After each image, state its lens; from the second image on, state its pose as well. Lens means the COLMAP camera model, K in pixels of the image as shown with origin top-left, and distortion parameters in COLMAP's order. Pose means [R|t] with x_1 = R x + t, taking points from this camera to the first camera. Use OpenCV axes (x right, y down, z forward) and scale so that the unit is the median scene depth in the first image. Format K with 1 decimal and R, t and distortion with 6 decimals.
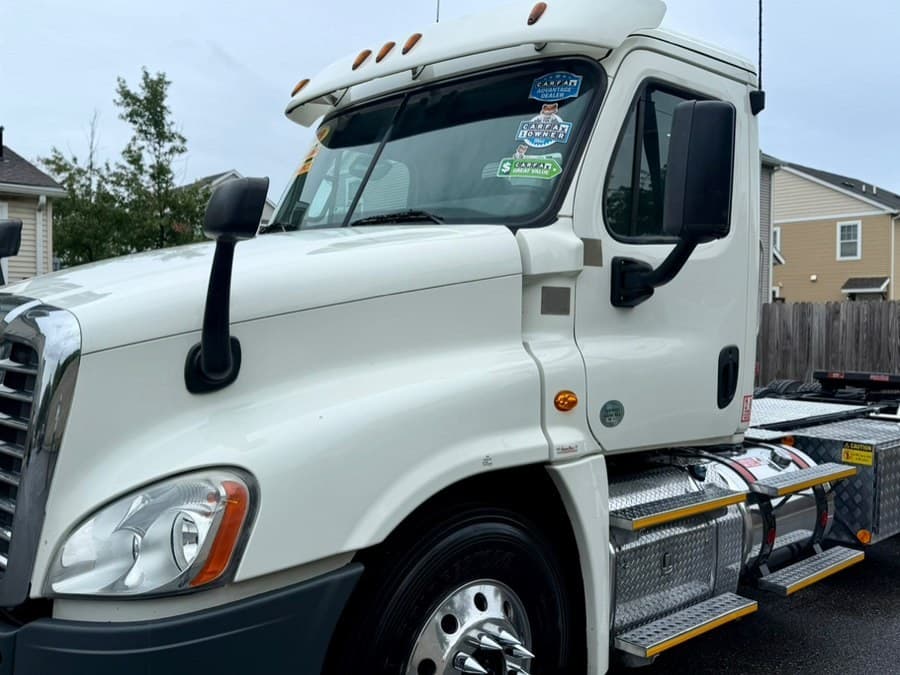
lens RADIAL K [[840.8, 0, 446.5], [0, 840.8, 338.8], [0, 0, 1]] dist [0.138504, -0.265152]
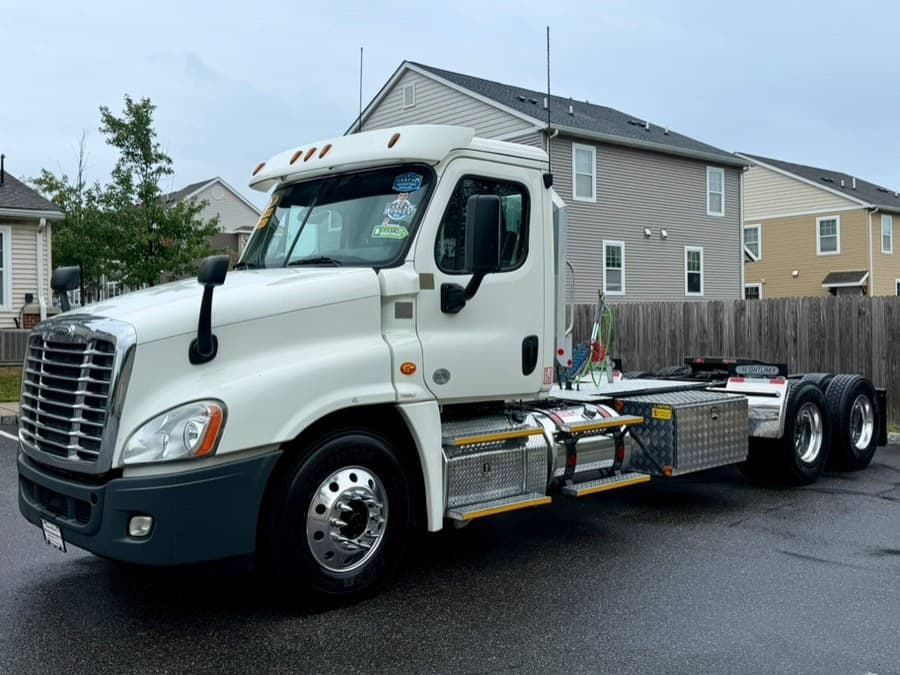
lens RADIAL K [[878.9, 0, 445.8], [0, 878.9, 317.6], [0, 0, 1]] dist [0.167534, -0.308559]
pose [[0.999754, -0.021864, 0.003609, 0.169297], [0.021956, 0.999373, -0.027782, 0.017005], [-0.002999, 0.027854, 0.999607, -0.641247]]
